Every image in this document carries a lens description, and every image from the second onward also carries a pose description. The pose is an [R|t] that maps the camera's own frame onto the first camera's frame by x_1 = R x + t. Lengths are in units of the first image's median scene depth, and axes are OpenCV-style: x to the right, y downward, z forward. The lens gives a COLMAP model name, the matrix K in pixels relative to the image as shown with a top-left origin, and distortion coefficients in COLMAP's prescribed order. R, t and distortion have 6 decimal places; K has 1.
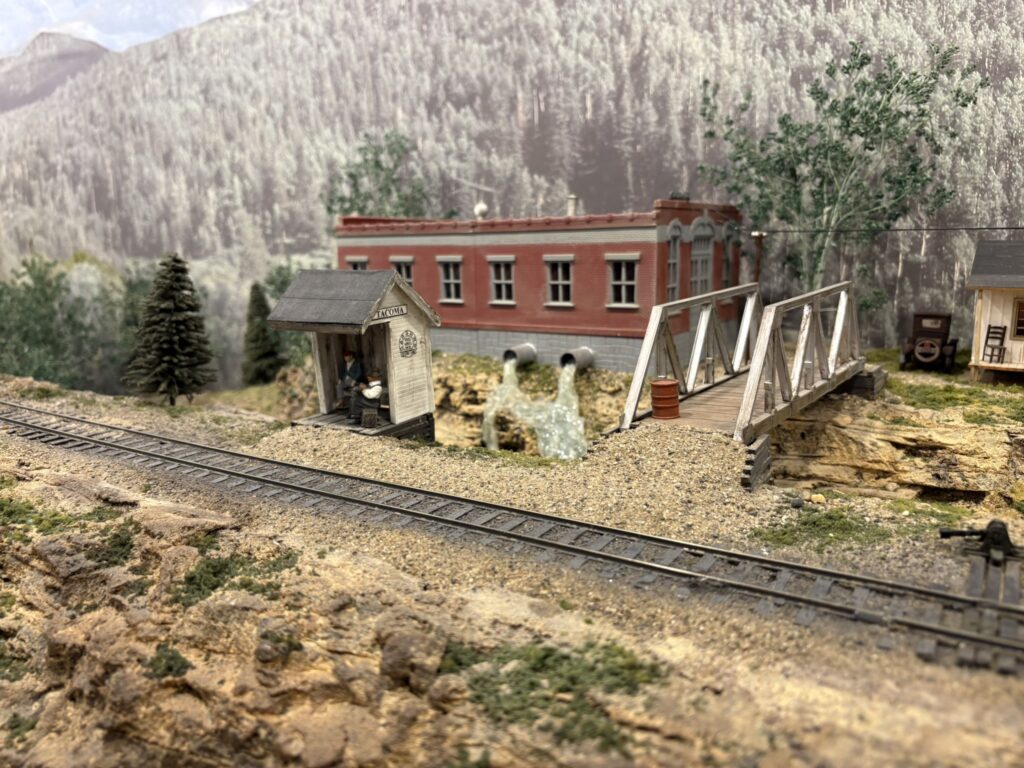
lens RADIAL K [[792.1, 0, 513.4], [0, 792.1, 377.5], [0, 0, 1]] dist [0.020523, -0.016726]
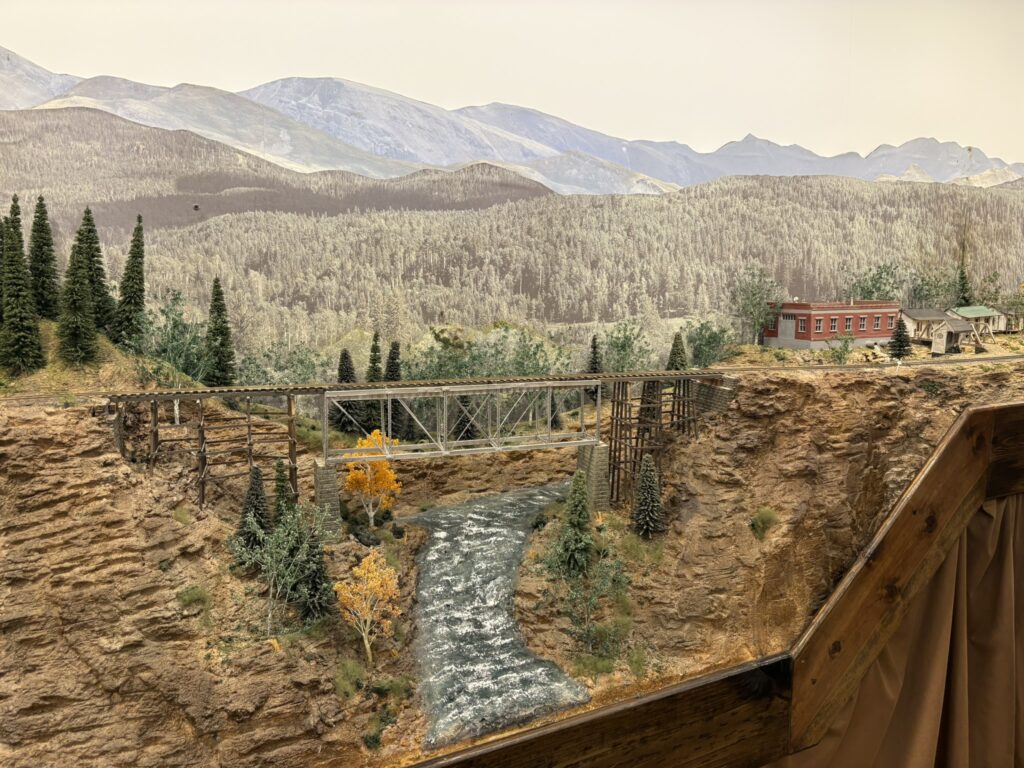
lens RADIAL K [[792.1, 0, 511.7], [0, 792.1, 389.4], [0, 0, 1]] dist [0.020523, -0.016726]
pose [[0.483503, -0.110845, 0.868296, -2.137563], [0.138500, 0.989142, 0.049149, -0.127187], [-0.864316, 0.096496, 0.493605, 0.375389]]
